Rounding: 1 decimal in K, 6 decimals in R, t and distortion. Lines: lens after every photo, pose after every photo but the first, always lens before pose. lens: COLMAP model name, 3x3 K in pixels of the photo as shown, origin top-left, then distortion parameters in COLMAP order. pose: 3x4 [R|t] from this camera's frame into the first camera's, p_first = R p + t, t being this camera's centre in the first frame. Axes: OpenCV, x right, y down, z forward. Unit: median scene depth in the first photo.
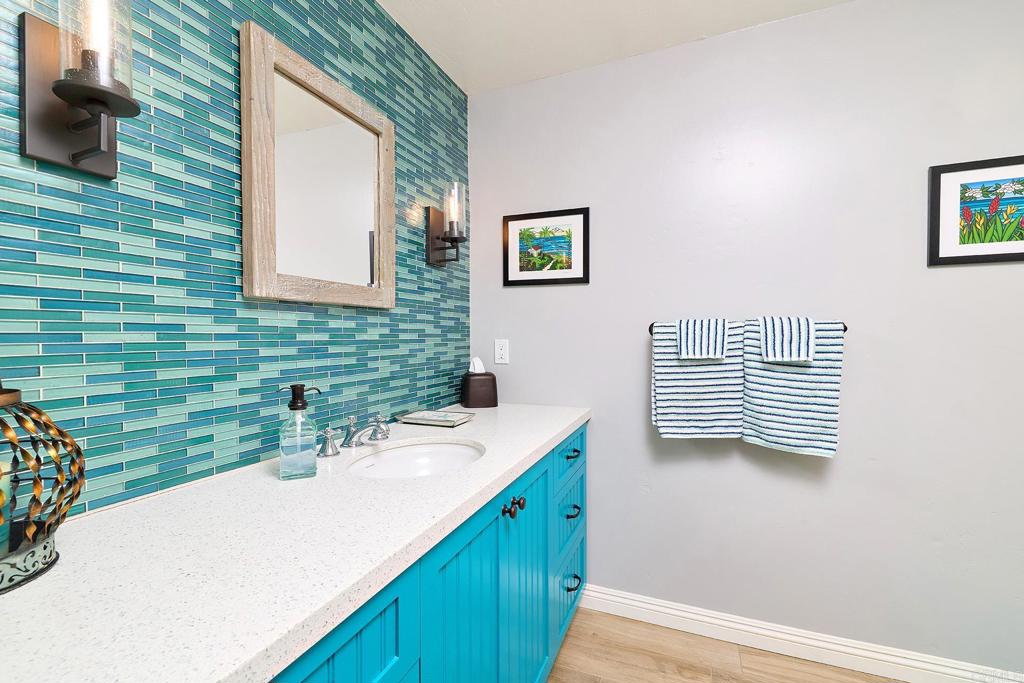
lens RADIAL K [[444.6, 0, 504.9], [0, 444.6, 341.7], [0, 0, 1]] dist [0.002924, -0.000891]
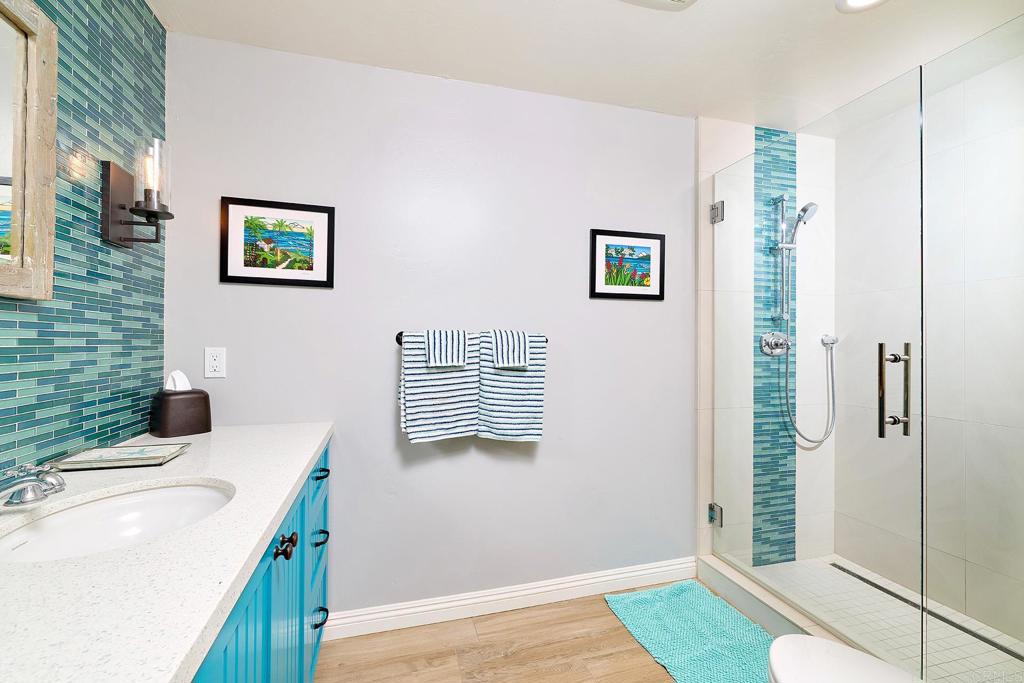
lens RADIAL K [[444.6, 0, 507.6], [0, 444.6, 342.3], [0, 0, 1]] dist [0.002924, -0.000891]
pose [[0.781061, 0.012492, 0.624330, -0.122398], [-0.000988, 0.999823, -0.018770, -0.000273], [-0.624454, 0.014044, 0.780935, 0.047089]]
